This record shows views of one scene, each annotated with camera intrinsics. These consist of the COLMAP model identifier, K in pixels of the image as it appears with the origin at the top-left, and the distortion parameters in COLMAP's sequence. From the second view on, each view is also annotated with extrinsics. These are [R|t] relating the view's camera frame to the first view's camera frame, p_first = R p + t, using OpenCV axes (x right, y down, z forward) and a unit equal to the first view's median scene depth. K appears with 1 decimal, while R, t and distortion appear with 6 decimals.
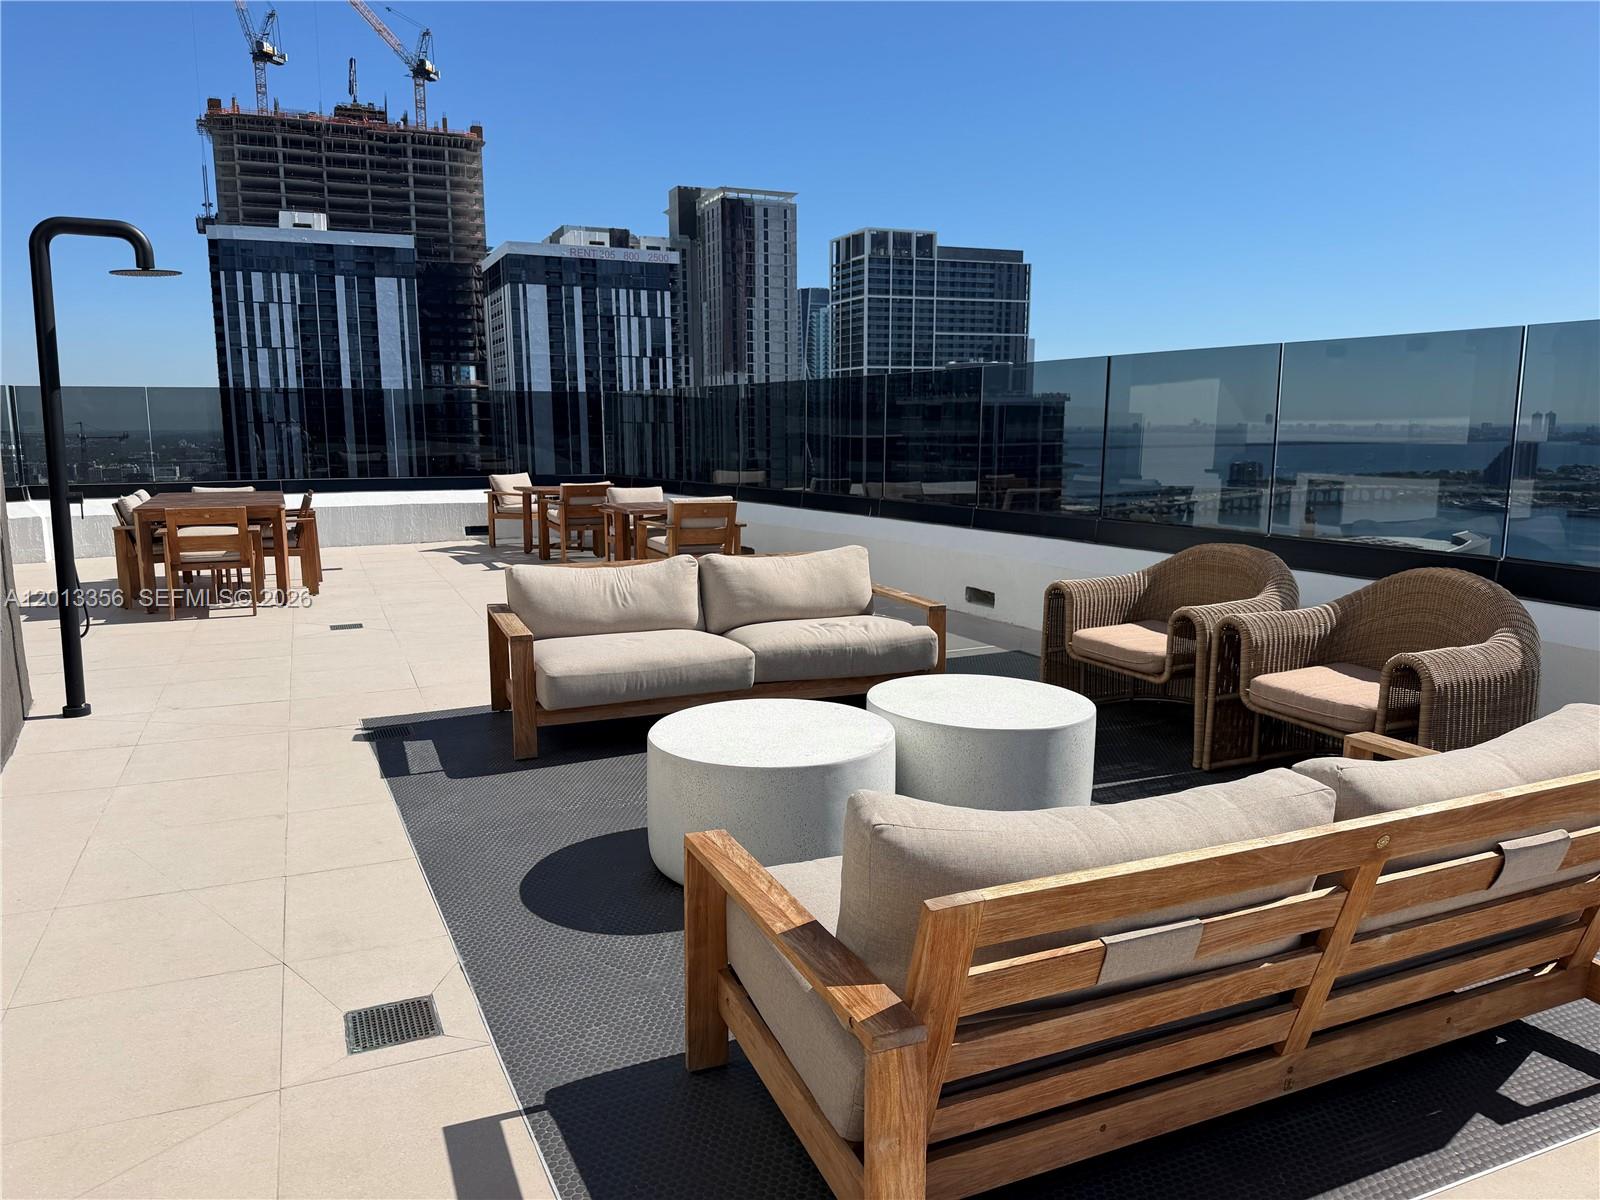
lens RADIAL K [[1169.4, 0, 793.6], [0, 1169.4, 595.3], [0, 0, 1]] dist [0.001425, -0.009293]
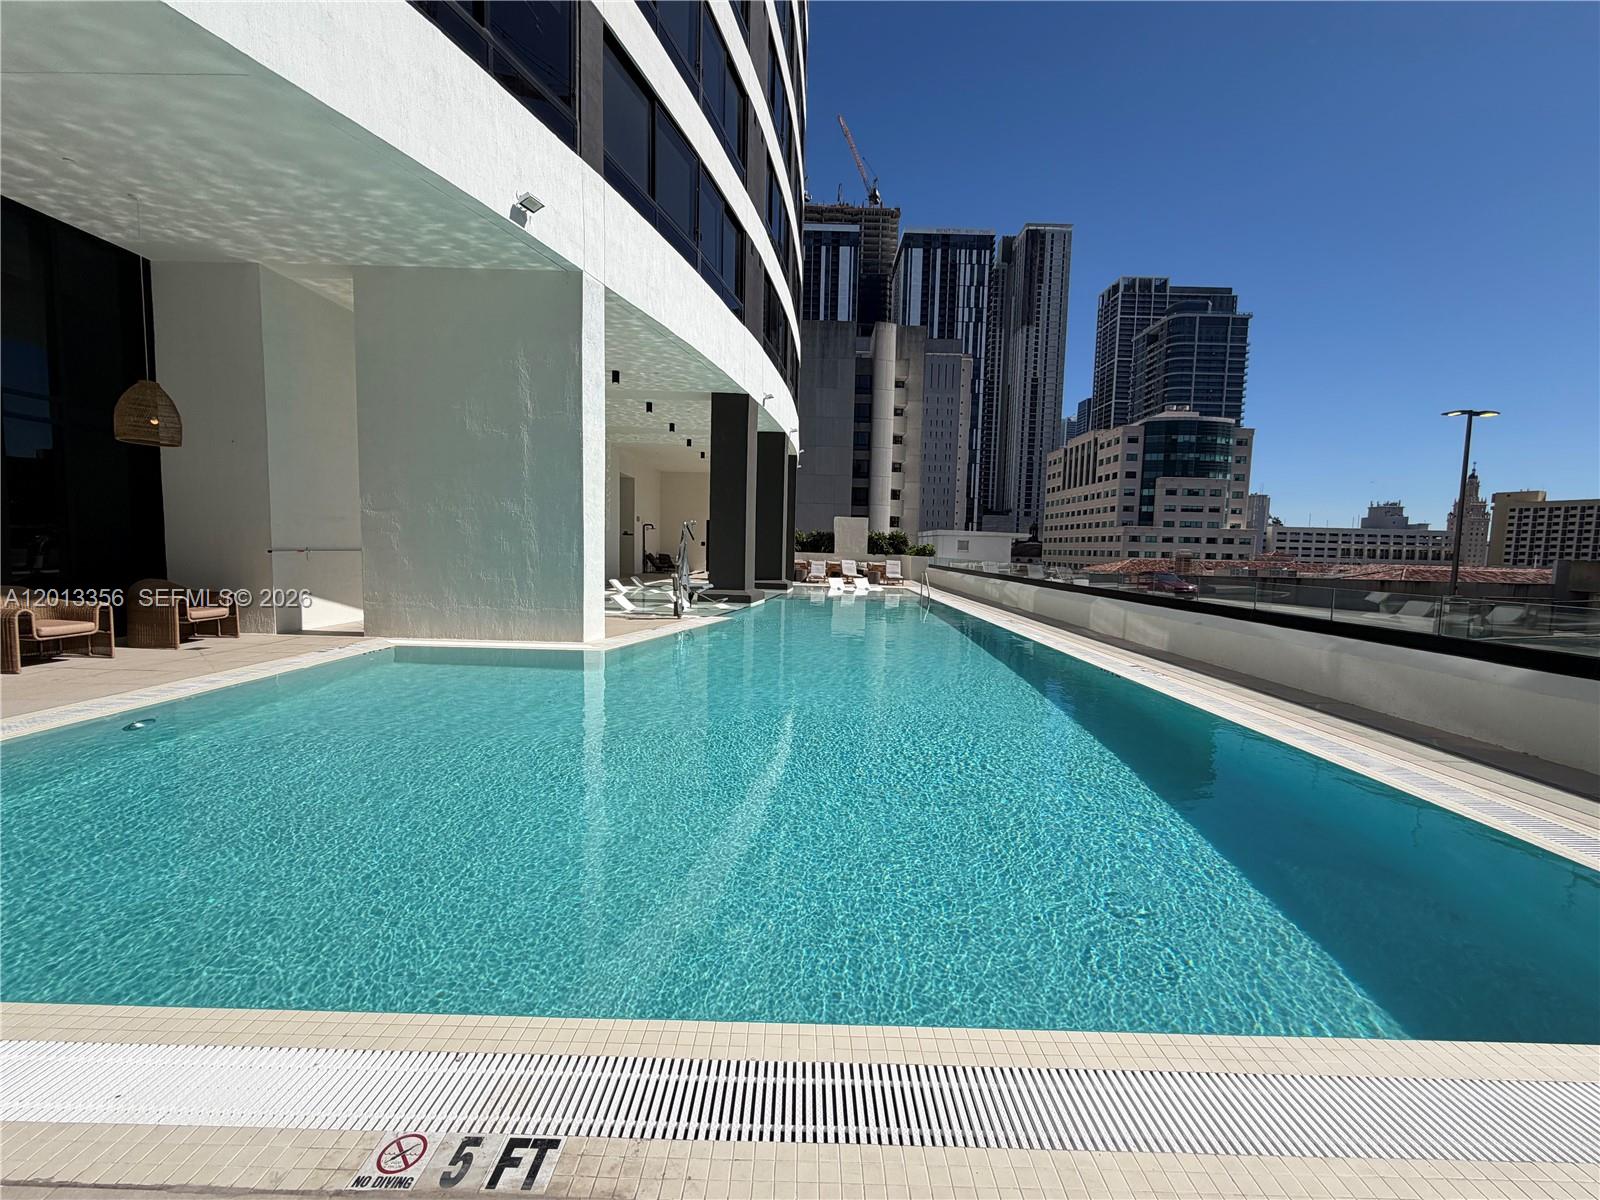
lens RADIAL K [[649.1, 0, 792.8], [0, 649.1, 589.5], [0, 0, 1]] dist [0.010757, -0.000017]
pose [[0.910806, 0.060642, -0.408357, 0.053529], [-0.093882, 0.993661, -0.061836, 0.304023], [0.402019, 0.094658, 0.910726, -0.013735]]
